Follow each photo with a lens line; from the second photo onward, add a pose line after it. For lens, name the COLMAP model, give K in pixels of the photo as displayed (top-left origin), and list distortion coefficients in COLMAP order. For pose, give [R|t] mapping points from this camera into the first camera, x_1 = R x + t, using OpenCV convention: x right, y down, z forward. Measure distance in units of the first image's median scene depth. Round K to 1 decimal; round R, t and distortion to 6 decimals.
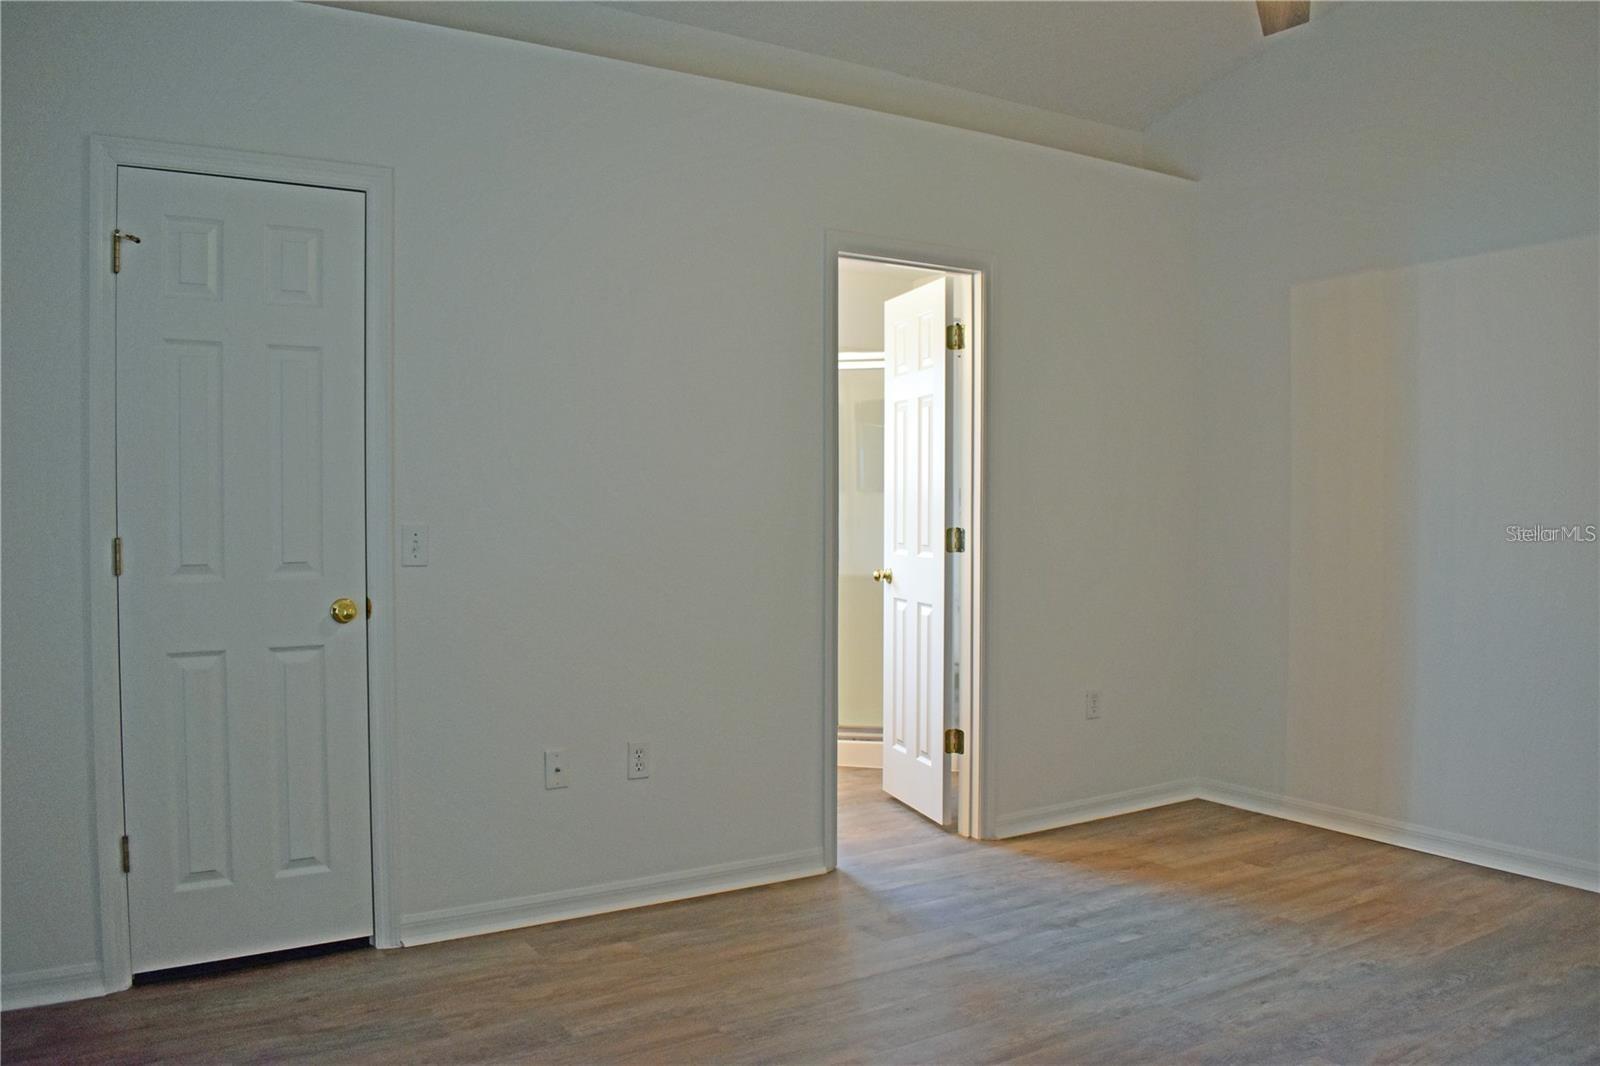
lens RADIAL K [[1244.8, 0, 800.0], [0, 1244.8, 533.0], [0, 0, 1]] dist [-0.094799, 0.016516]
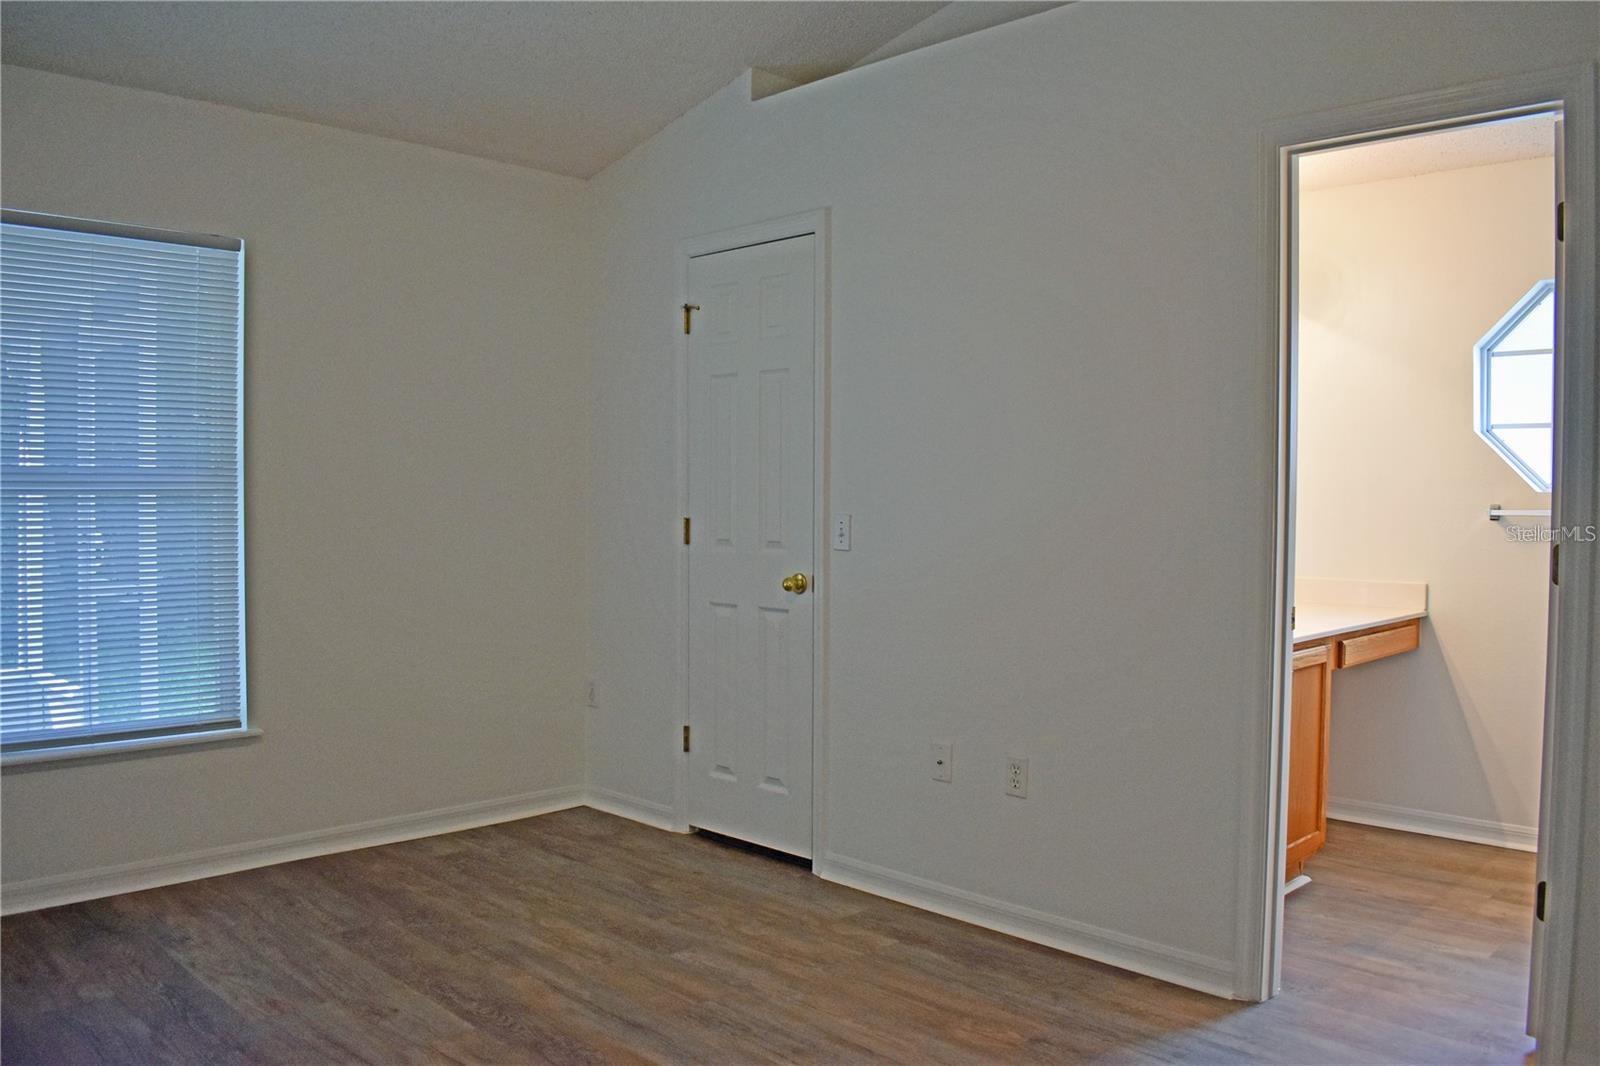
lens RADIAL K [[1244.8, 0, 800.0], [0, 1244.8, 533.0], [0, 0, 1]] dist [-0.094799, 0.016516]
pose [[0.236438, 0.032068, -0.971117, 0.838828], [-0.033640, 0.999126, 0.024803, -0.017142], [0.971064, 0.026804, 0.237310, 0.725861]]
